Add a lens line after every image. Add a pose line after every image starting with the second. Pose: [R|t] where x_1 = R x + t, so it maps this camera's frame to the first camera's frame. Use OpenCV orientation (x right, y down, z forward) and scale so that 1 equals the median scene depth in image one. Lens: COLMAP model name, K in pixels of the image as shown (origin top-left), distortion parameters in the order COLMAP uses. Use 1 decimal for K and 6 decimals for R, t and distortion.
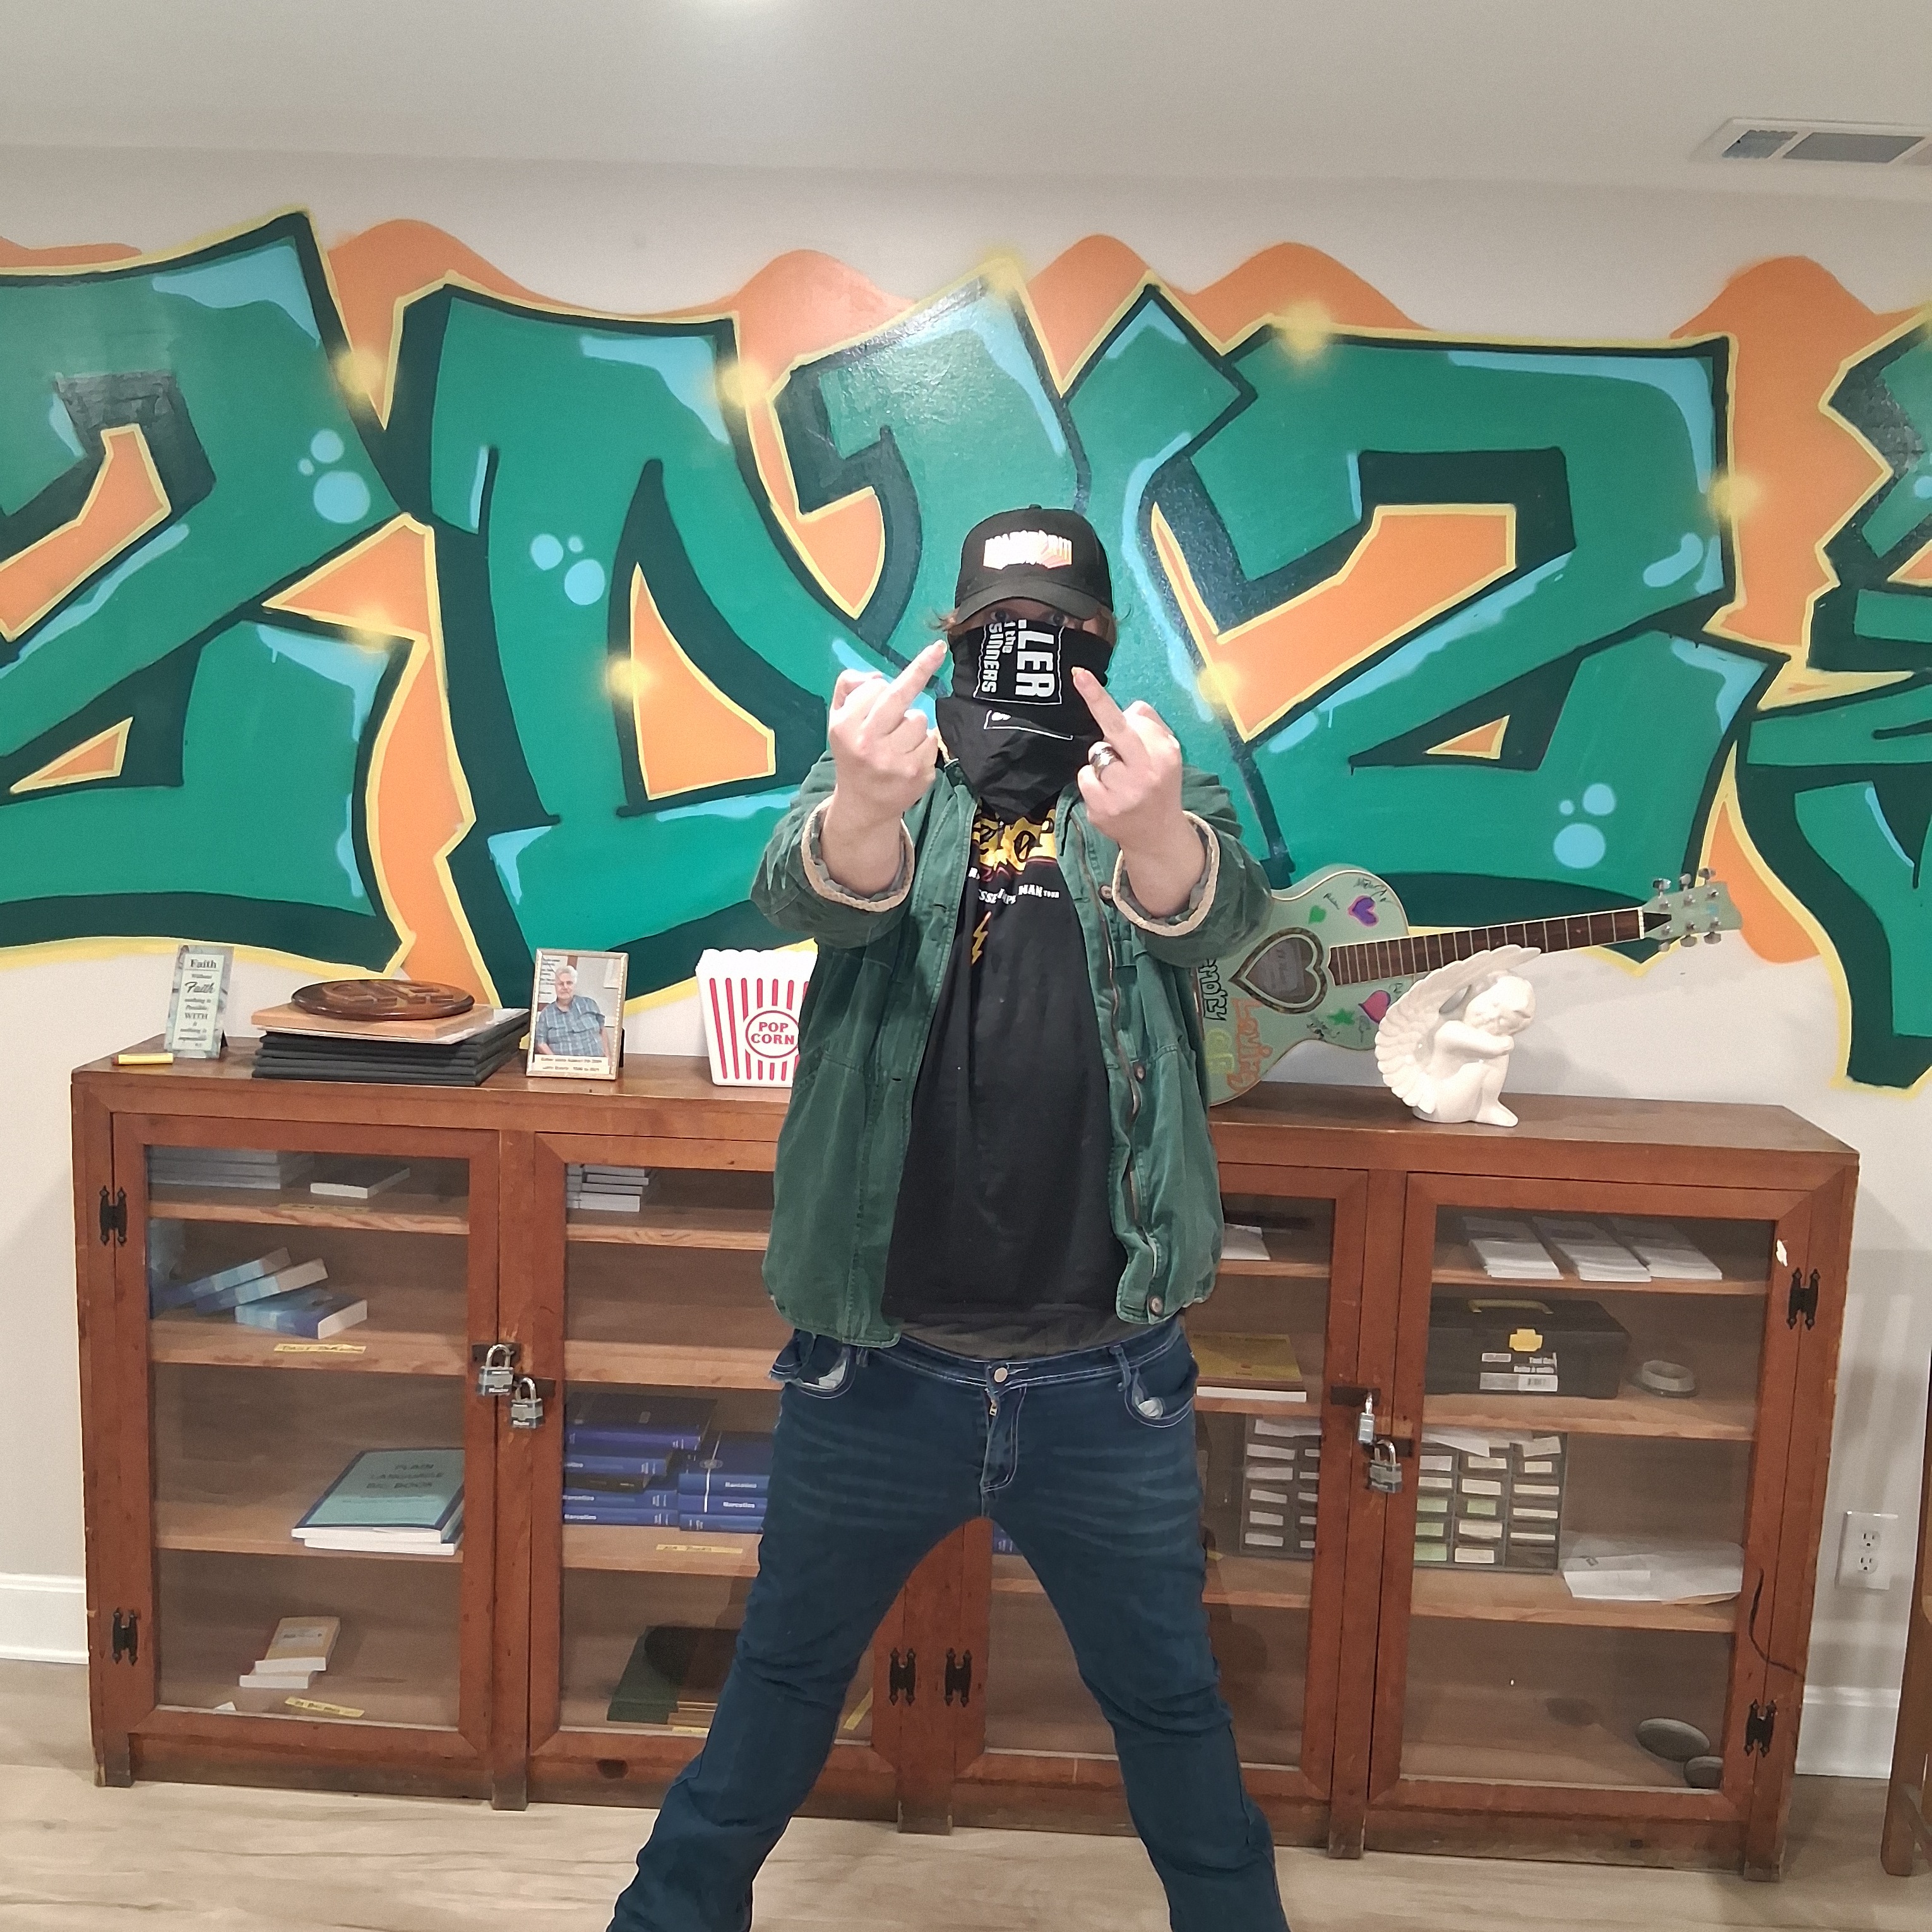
lens RADIAL K [[1924.6, 0, 962.9], [0, 1924.6, 974.9], [0, 0, 1]] dist [0.122844, -0.230115]
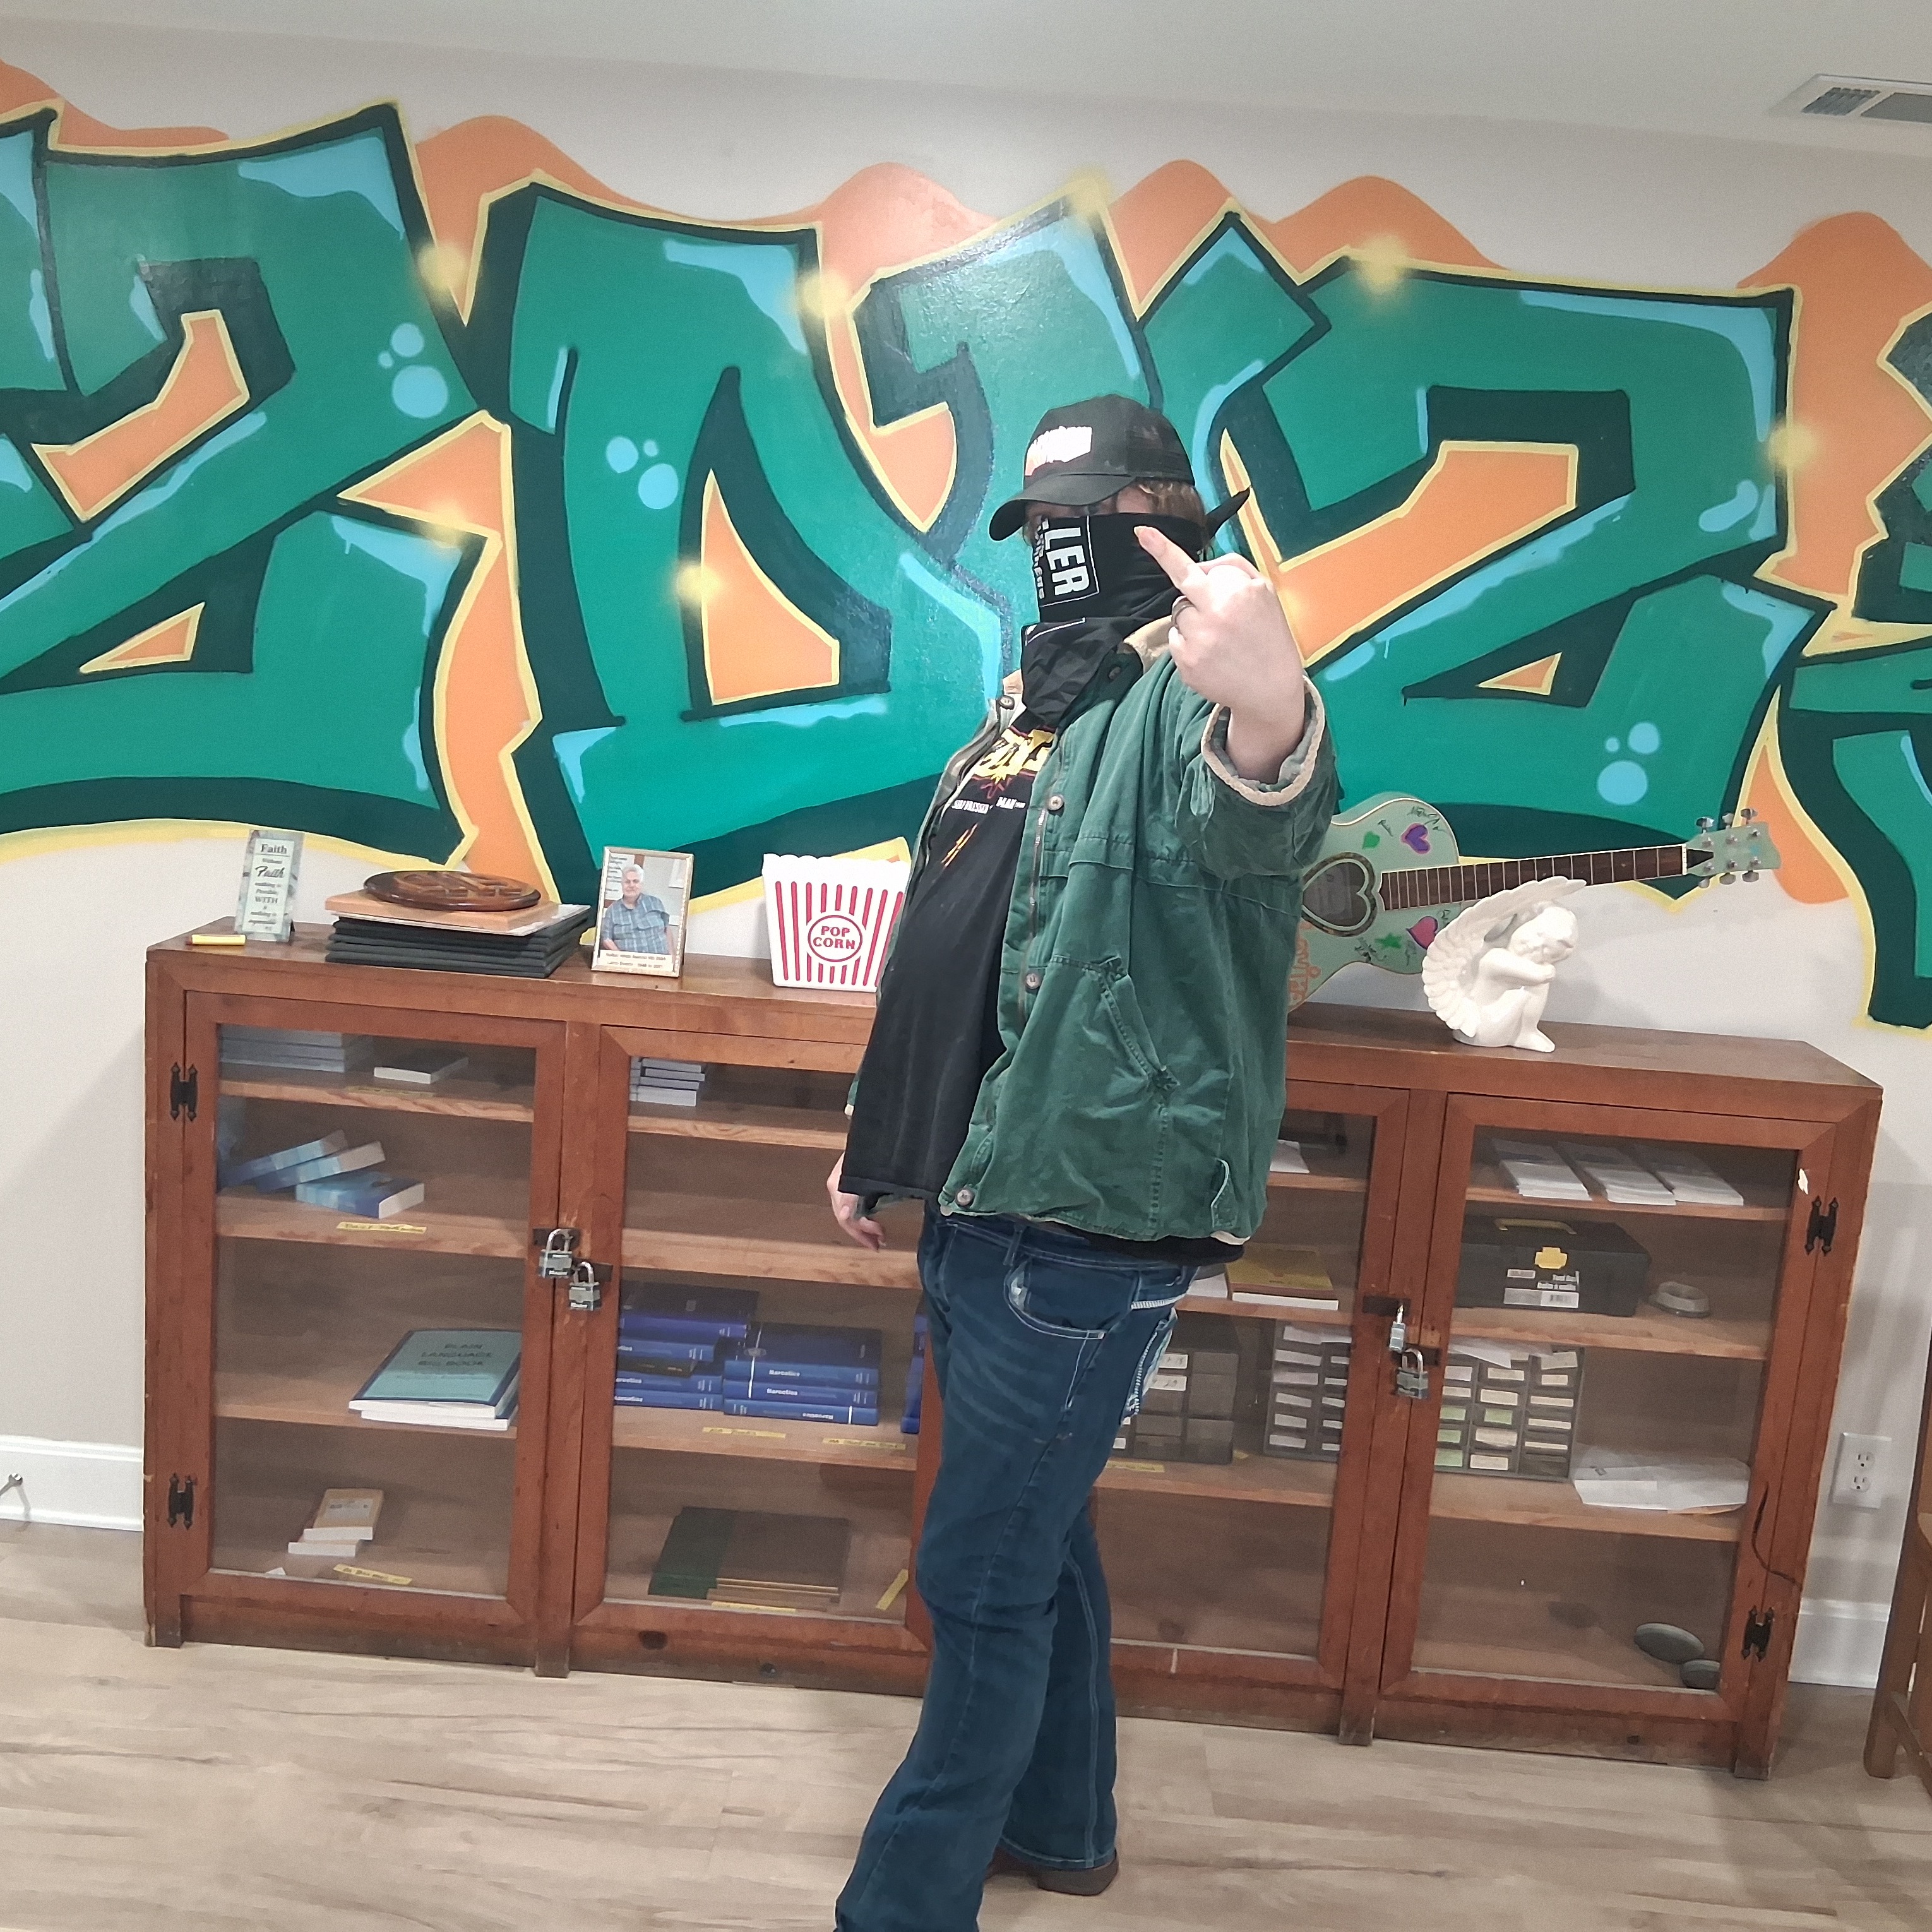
lens RADIAL K [[1916.0, 0, 960.7], [0, 1916.0, 965.4], [0, 0, 1]] dist [0.124220, -0.228860]
pose [[0.999185, 0.035191, 0.019749, -0.049932], [-0.035834, 0.998805, 0.033229, 0.008556], [-0.018556, -0.033910, 0.999253, -0.020537]]
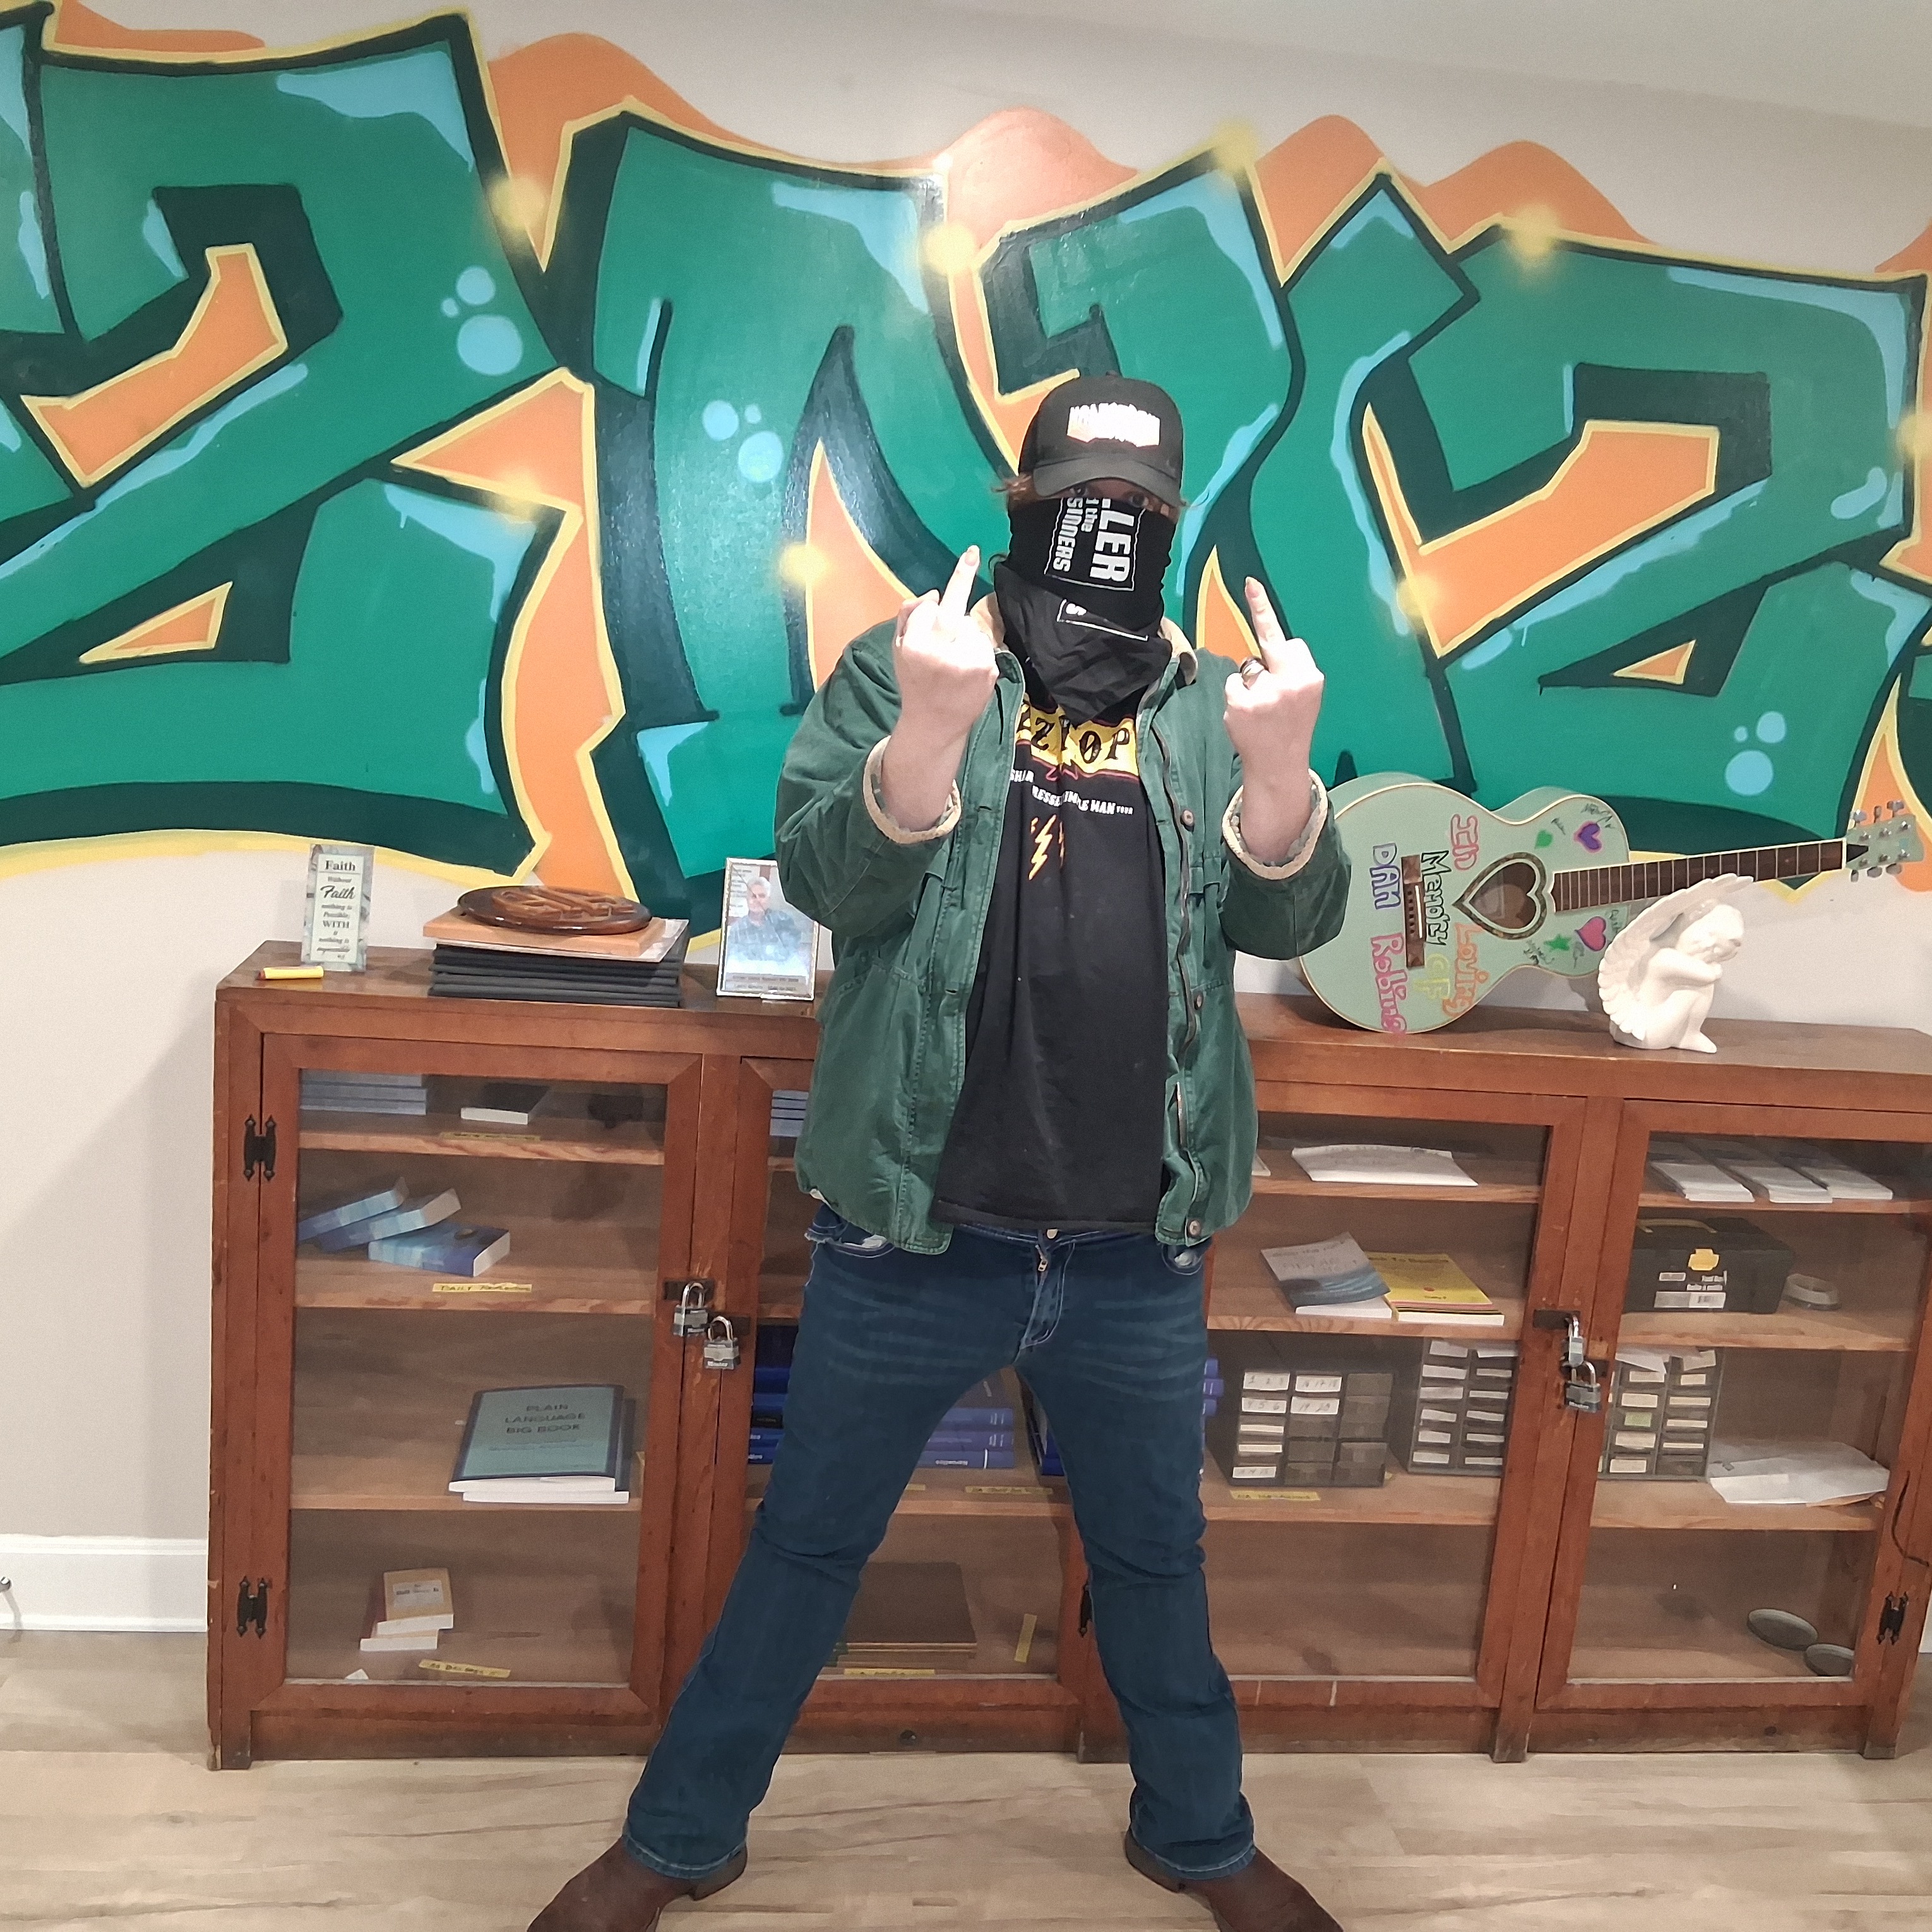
lens RADIAL K [[1916.0, 0, 960.7], [0, 1916.0, 965.4], [0, 0, 1]] dist [0.124220, -0.228860]
pose [[0.984625, 0.009143, 0.174440, -0.267318], [-0.019378, 0.998183, 0.057063, -0.016634], [-0.173602, -0.059566, 0.983013, 0.073482]]
